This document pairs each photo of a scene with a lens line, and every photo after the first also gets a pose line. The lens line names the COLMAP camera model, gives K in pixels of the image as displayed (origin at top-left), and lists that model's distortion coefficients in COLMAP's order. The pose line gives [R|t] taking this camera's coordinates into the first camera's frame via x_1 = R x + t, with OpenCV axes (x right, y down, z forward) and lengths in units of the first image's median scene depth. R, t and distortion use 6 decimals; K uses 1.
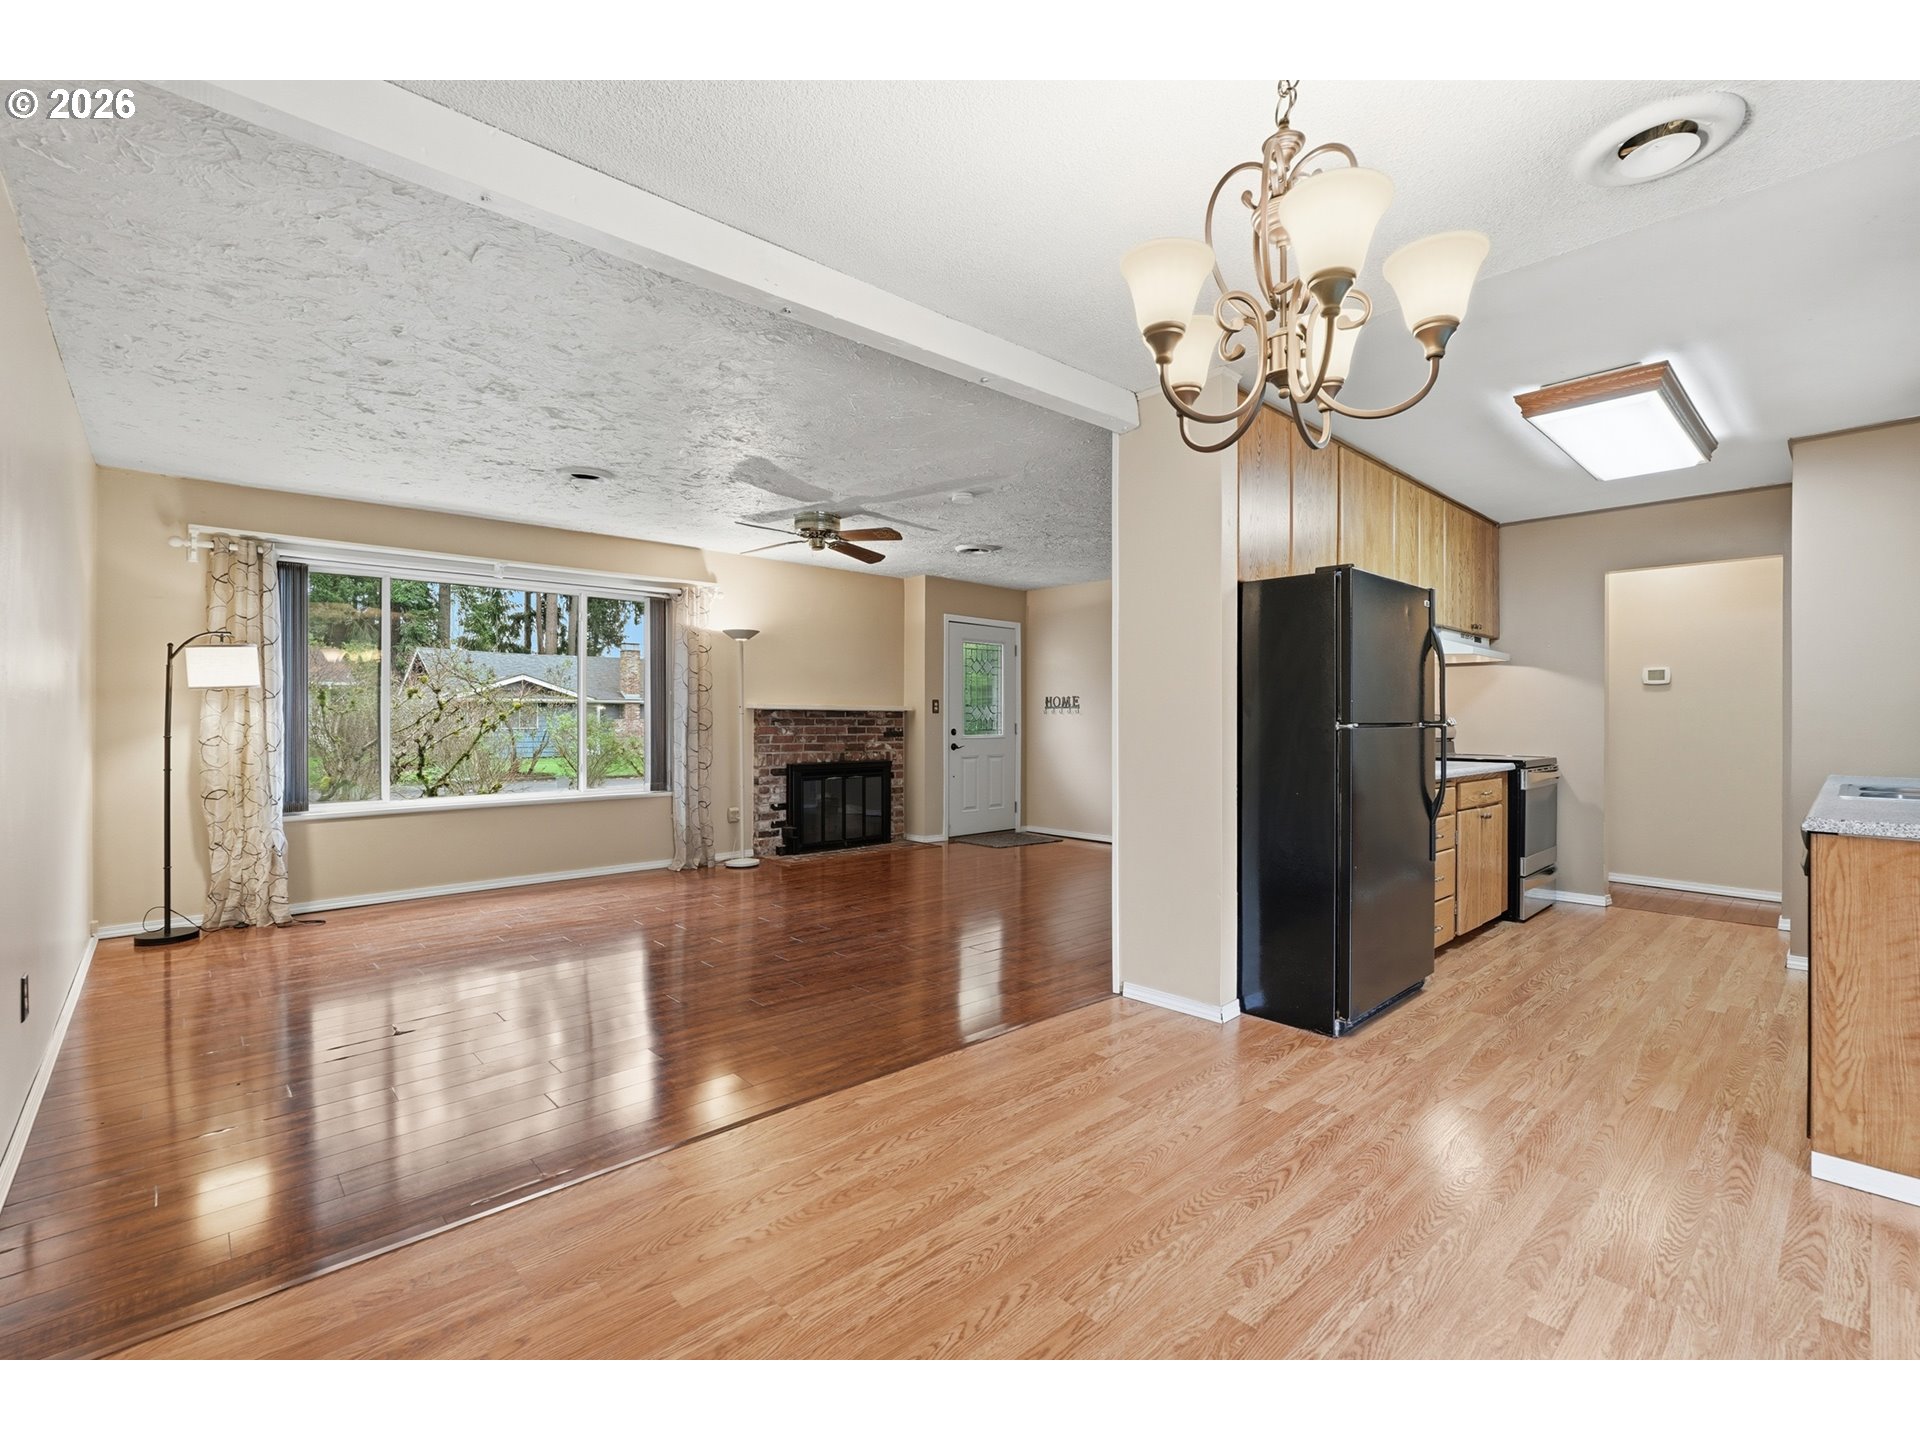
lens RADIAL K [[849.8, 0, 960.0], [0, 849.8, 720.0], [0, 0, 1]] dist [-0.009157, 0.000305]
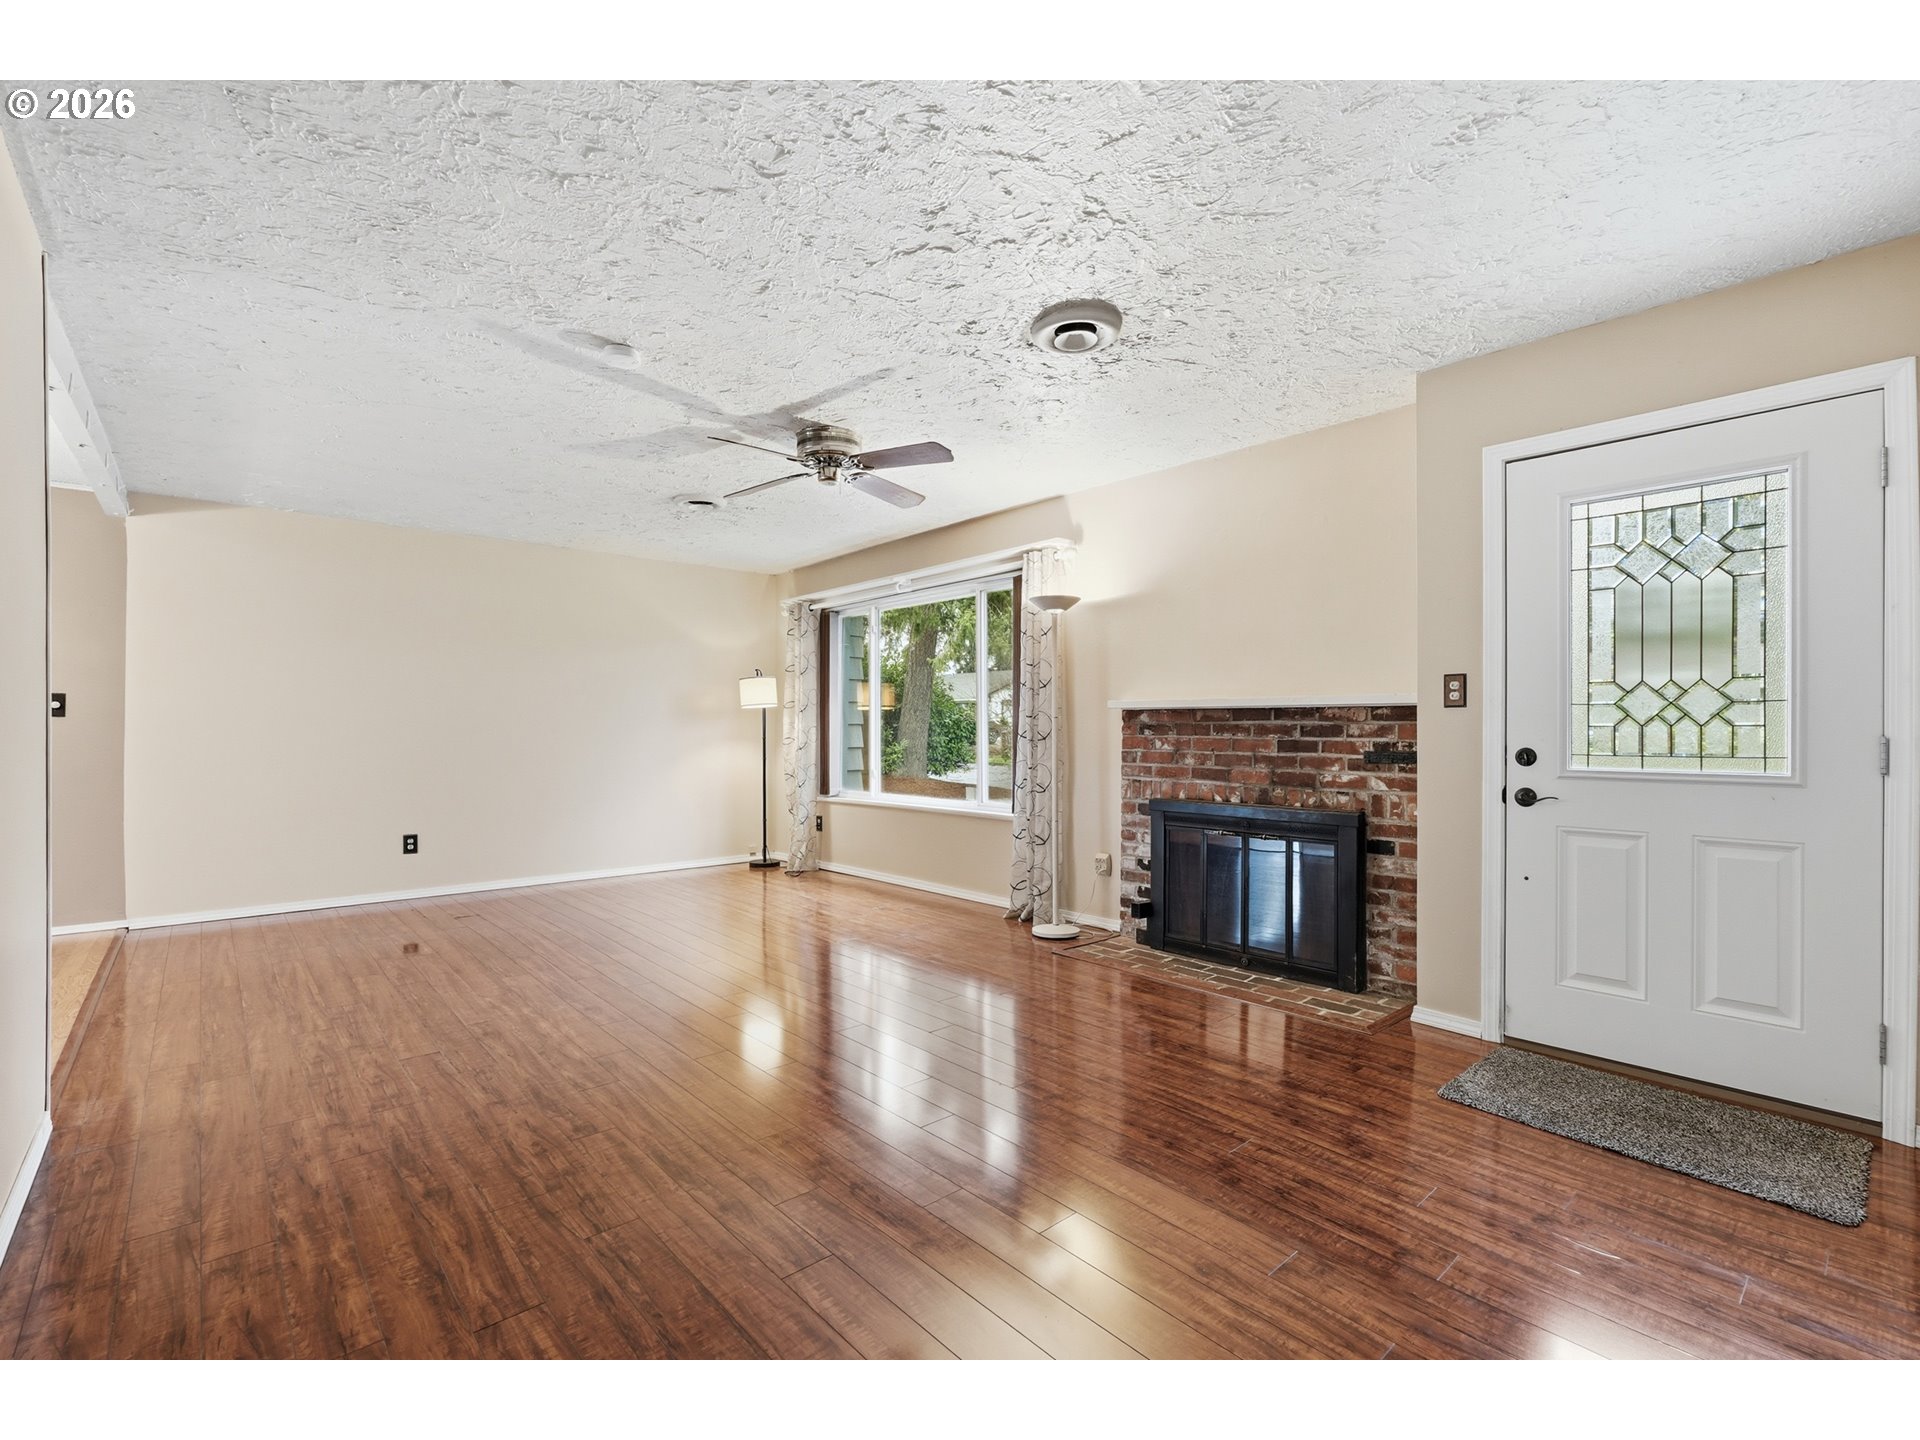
lens RADIAL K [[860.0, 0, 962.0], [0, 860.0, 733.2], [0, 0, 1]] dist [-0.018056, 0.000512]
pose [[-0.019077, 0.003092, -0.999813, 0.418634], [-0.002005, 0.999993, 0.003131, 0.003464], [0.999816, 0.002064, -0.019070, 0.871725]]
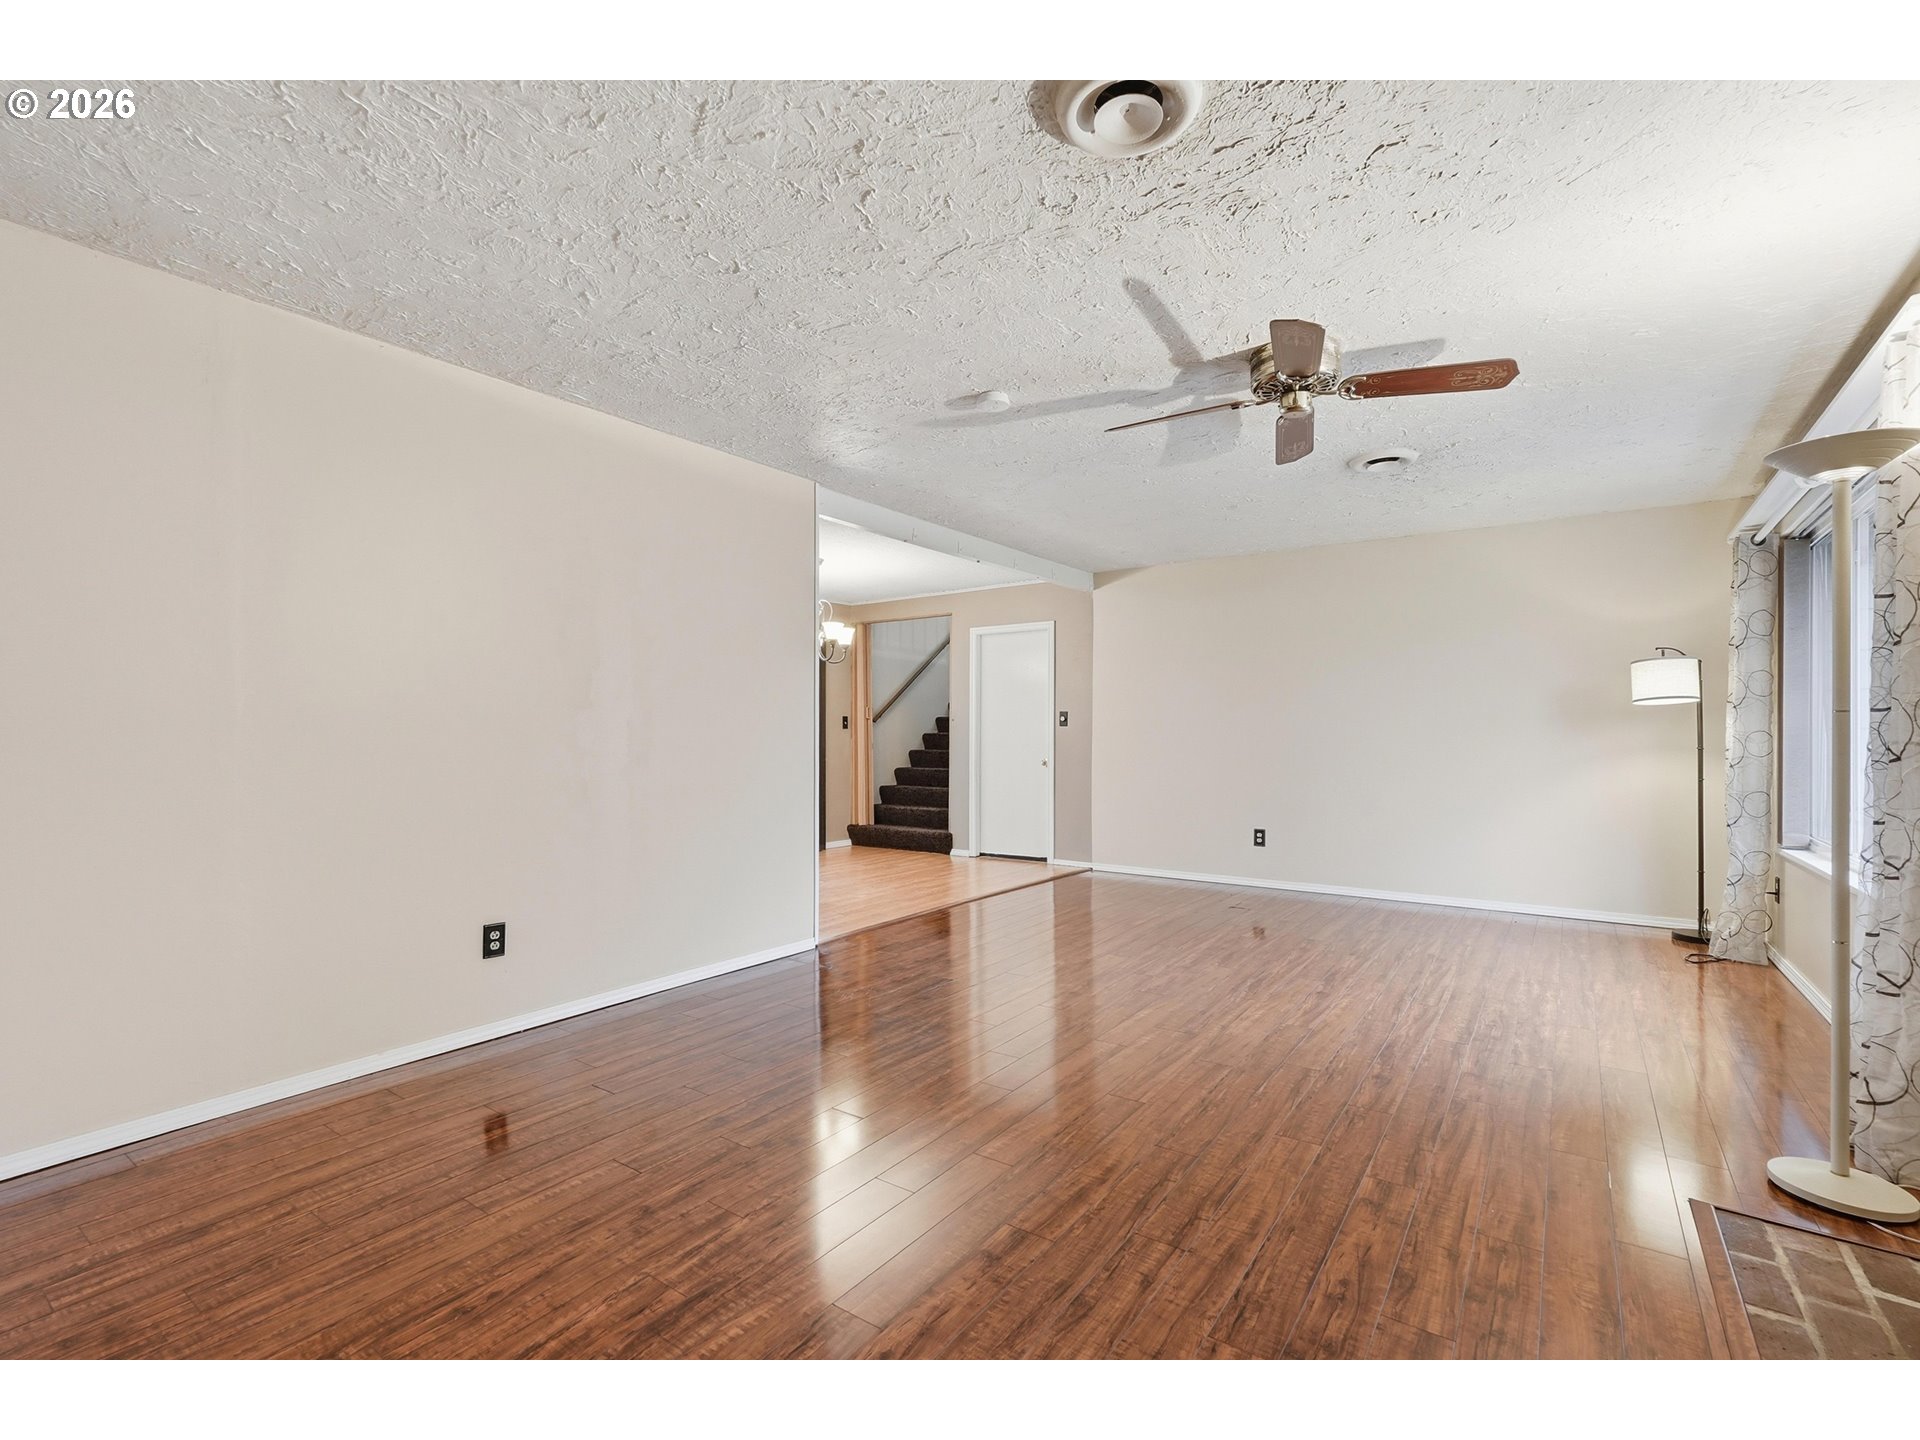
lens RADIAL K [[860.0, 0, 962.0], [0, 860.0, 733.2], [0, 0, 1]] dist [-0.018056, 0.000512]
pose [[-0.978282, -0.000707, -0.207278, 0.116028], [-0.000968, 0.999999, 0.001157, 0.001288], [0.207277, 0.001333, -0.978281, 1.153634]]
